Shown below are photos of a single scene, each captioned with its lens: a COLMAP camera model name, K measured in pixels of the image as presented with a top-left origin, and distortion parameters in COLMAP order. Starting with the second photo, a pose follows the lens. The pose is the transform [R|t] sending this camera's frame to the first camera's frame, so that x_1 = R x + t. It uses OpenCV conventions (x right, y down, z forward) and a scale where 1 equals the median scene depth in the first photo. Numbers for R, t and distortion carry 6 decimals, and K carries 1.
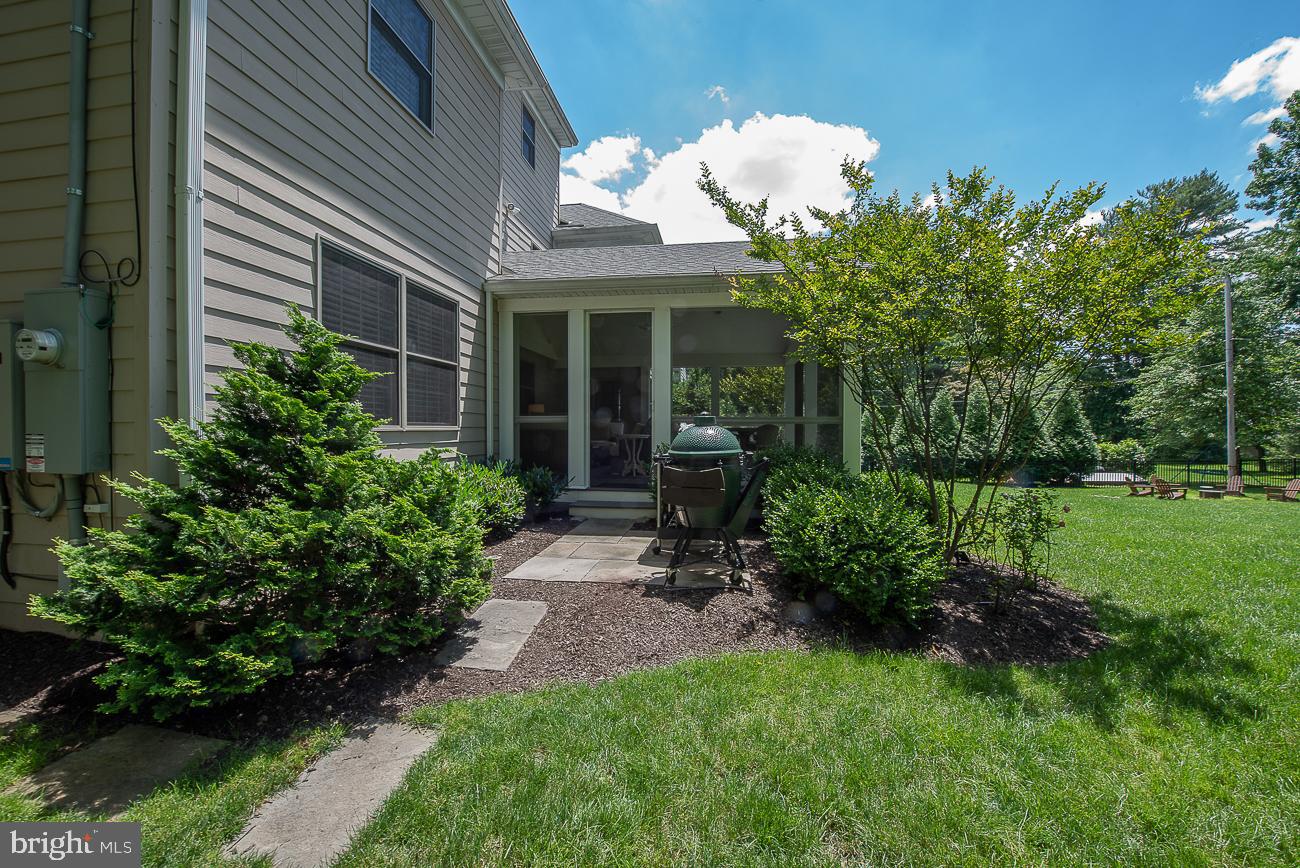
lens RADIAL K [[523.5, 0, 650.0], [0, 523.5, 434.0], [0, 0, 1]] dist [0.000838, -0.009512]
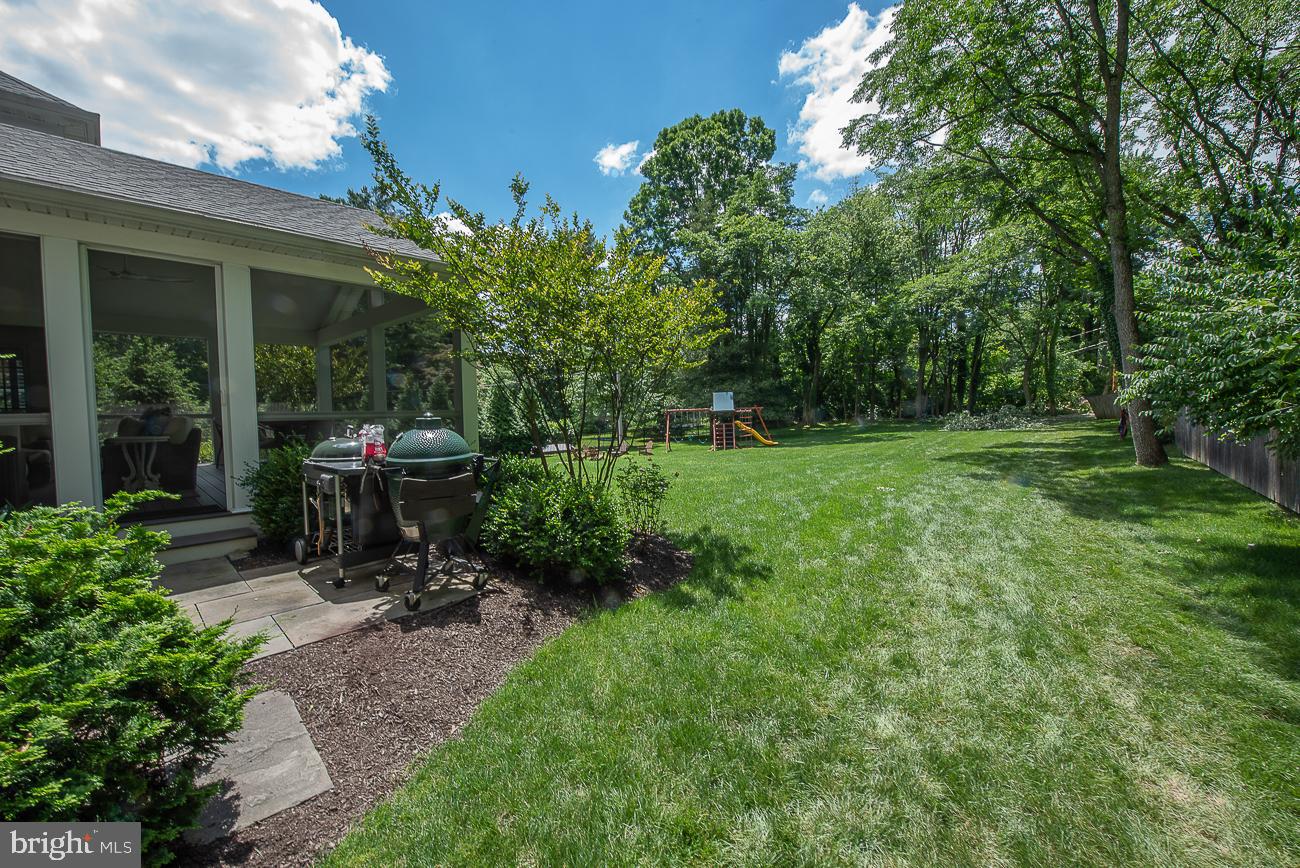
lens RADIAL K [[523.5, 0, 658.5], [0, 523.5, 428.5], [0, 0, 1]] dist [-0.008907, -0.000196]
pose [[0.566354, -0.041998, 0.823091, -0.248873], [0.023644, 0.999118, 0.034711, -0.022371], [-0.823823, -0.000197, 0.566848, 0.095572]]
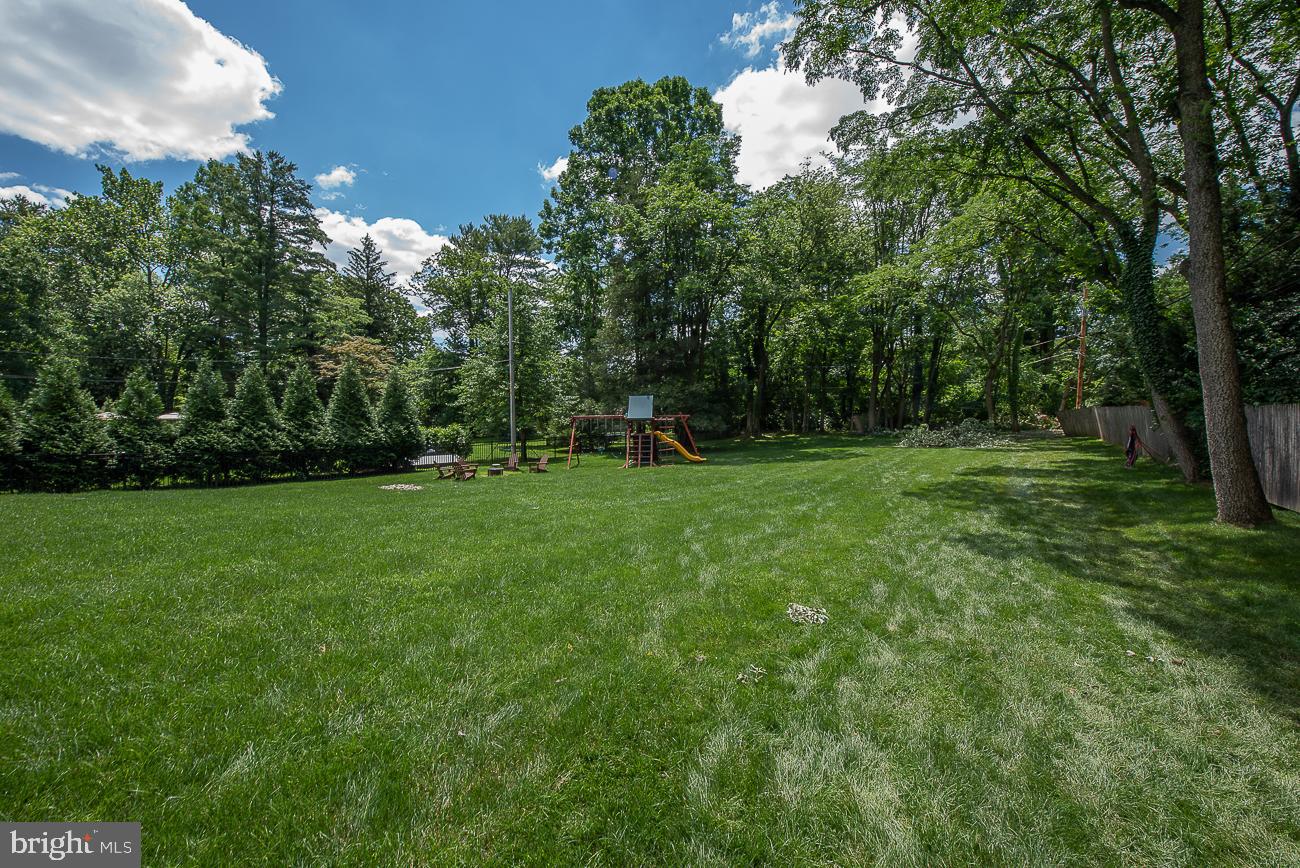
lens RADIAL K [[523.5, 0, 658.5], [0, 523.5, 428.5], [0, 0, 1]] dist [-0.008907, -0.000196]
pose [[0.501915, -0.022034, 0.864637, 0.679808], [0.002210, 0.999705, 0.024193, -0.022003], [-0.864914, -0.010232, 0.501815, 0.240952]]
